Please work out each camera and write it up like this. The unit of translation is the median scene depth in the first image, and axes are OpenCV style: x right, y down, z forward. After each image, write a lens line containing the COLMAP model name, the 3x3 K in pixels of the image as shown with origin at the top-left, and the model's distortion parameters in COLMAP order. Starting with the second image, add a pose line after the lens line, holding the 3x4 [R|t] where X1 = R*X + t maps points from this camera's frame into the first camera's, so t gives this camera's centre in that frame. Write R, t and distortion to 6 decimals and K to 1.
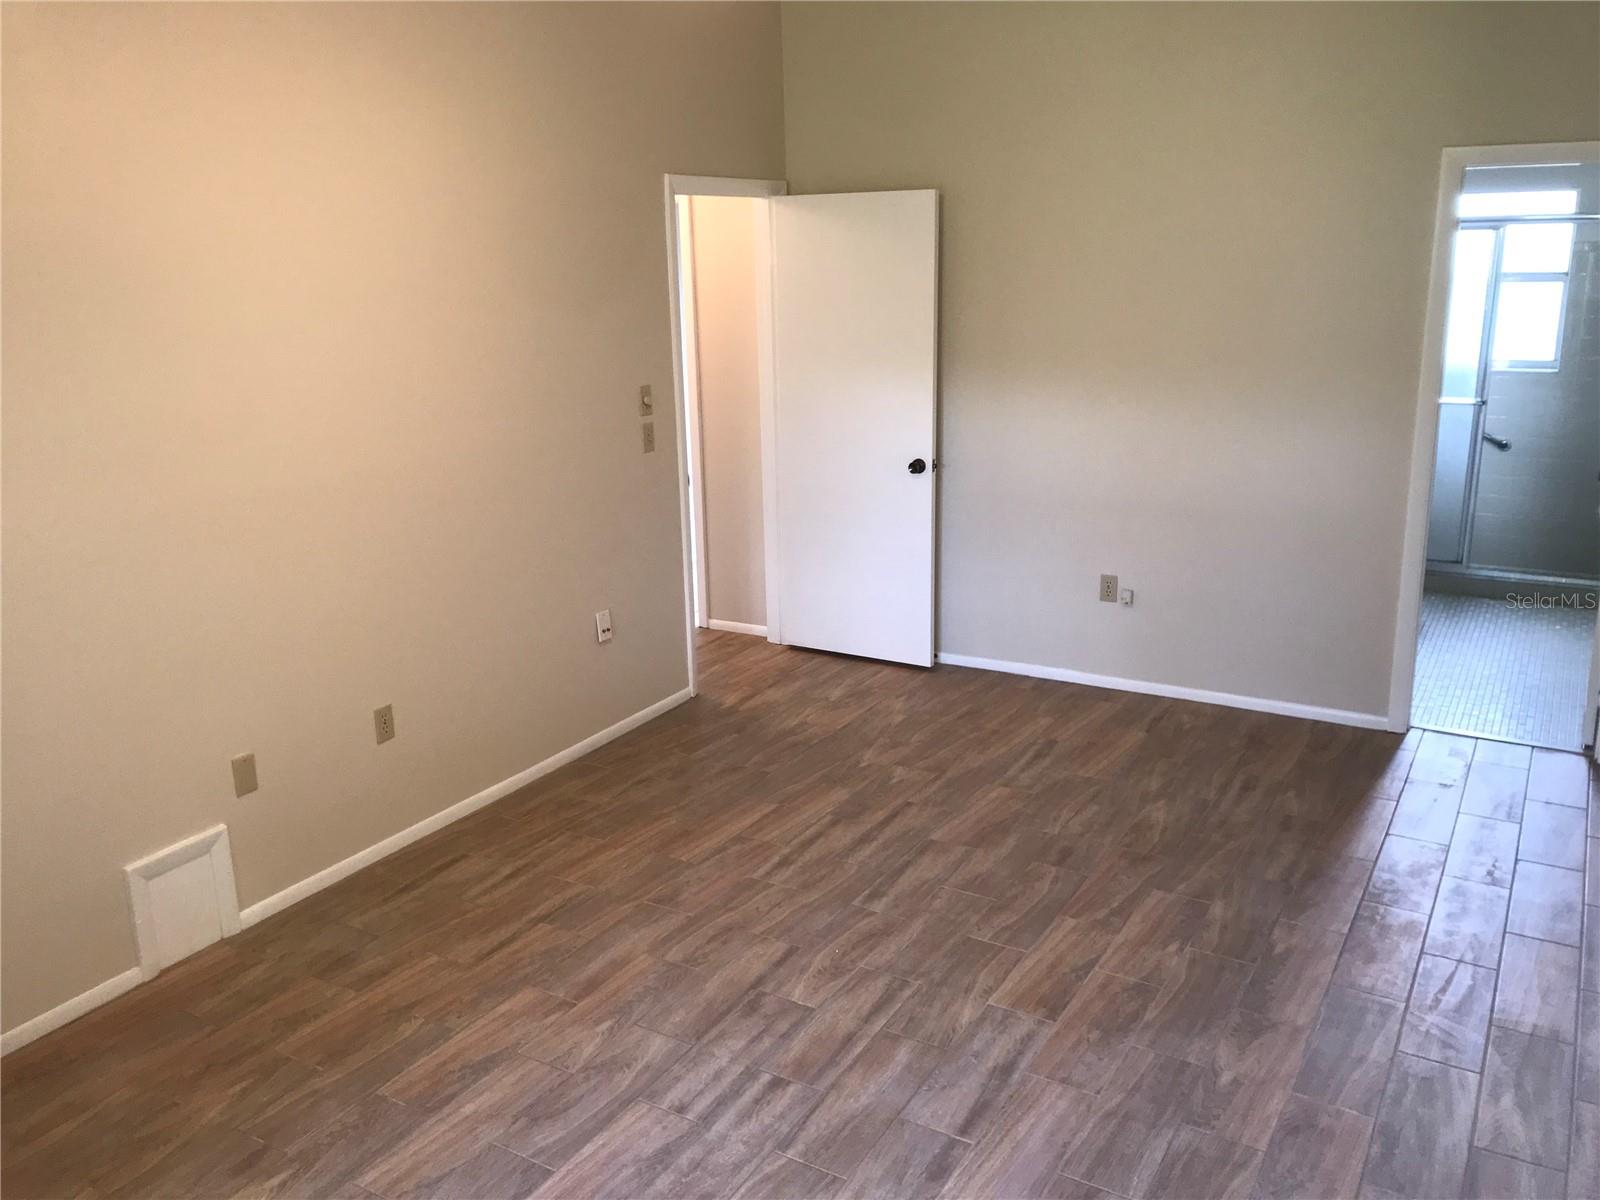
lens RADIAL K [[1325.2, 0, 789.5], [0, 1325.2, 597.6], [0, 0, 1]] dist [0.128524, -0.187128]
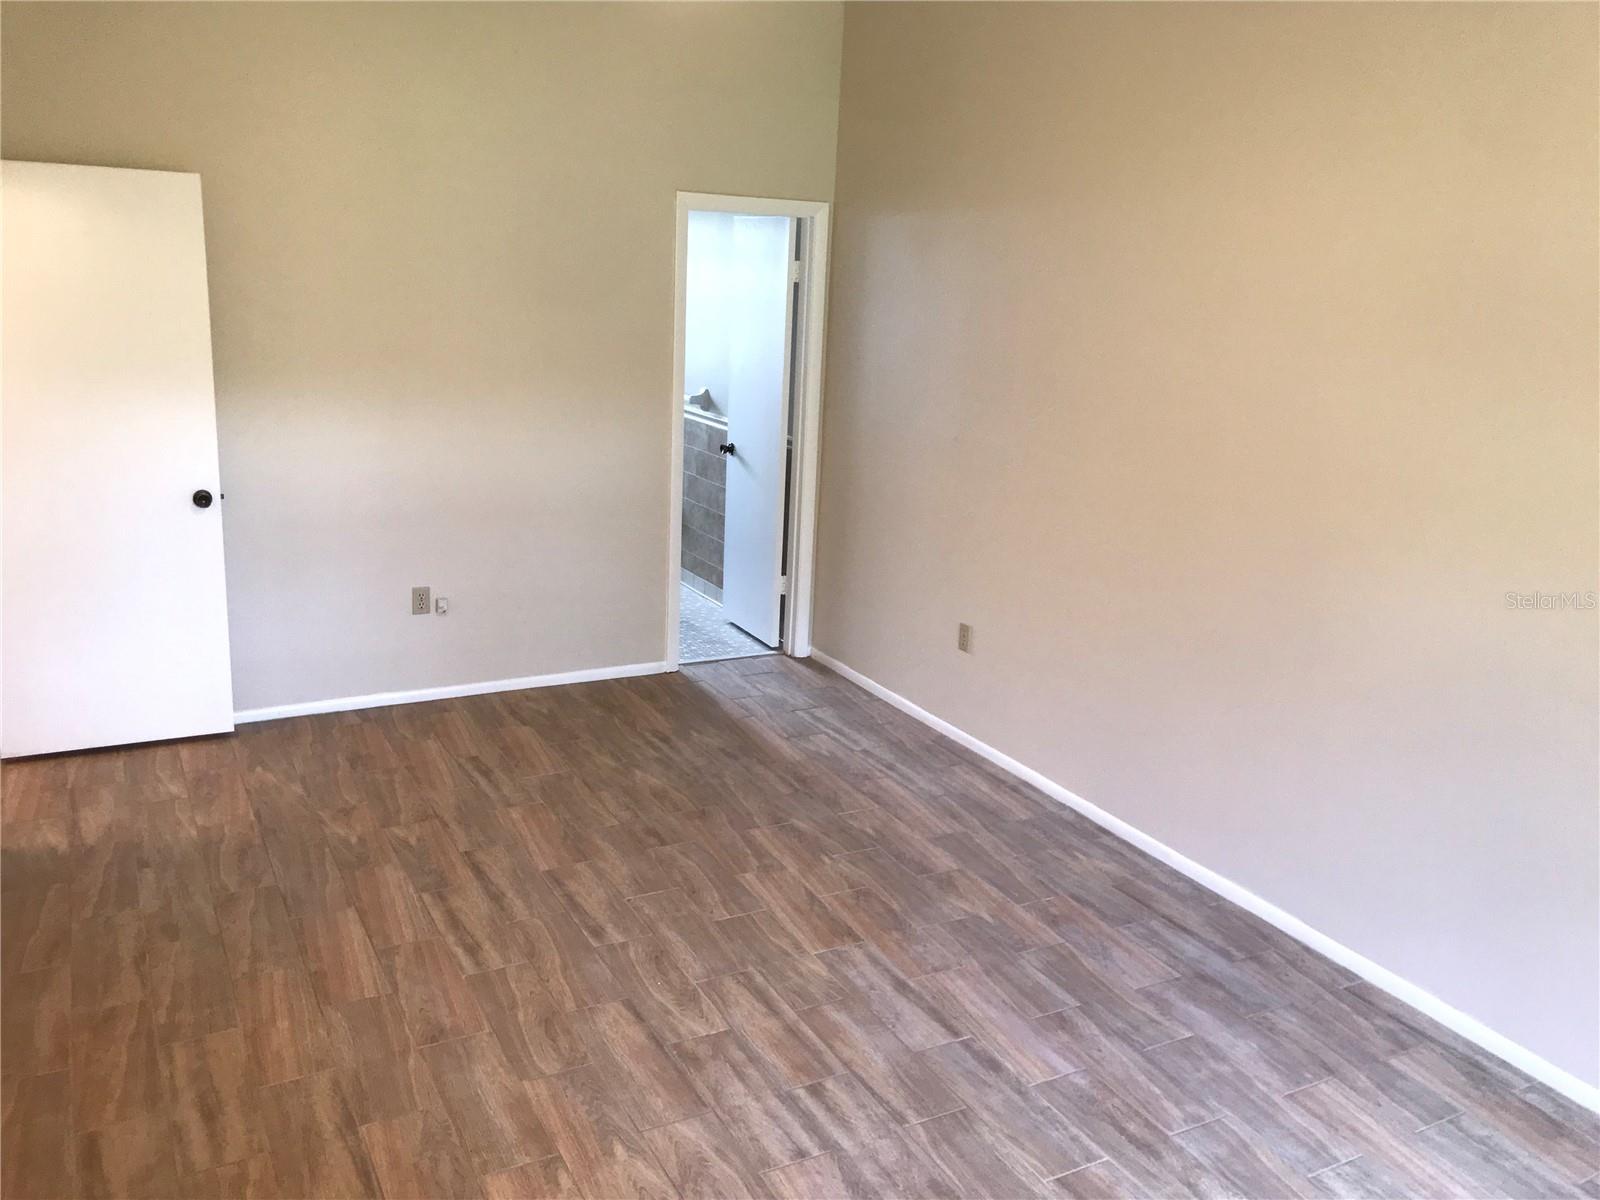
lens RADIAL K [[1325.2, 0, 789.5], [0, 1325.2, 597.6], [0, 0, 1]] dist [0.128524, -0.187128]
pose [[0.514816, -0.175169, 0.839214, -0.598335], [0.169636, 0.980362, 0.100567, -0.082990], [-0.840350, 0.090587, 0.534421, 0.319932]]
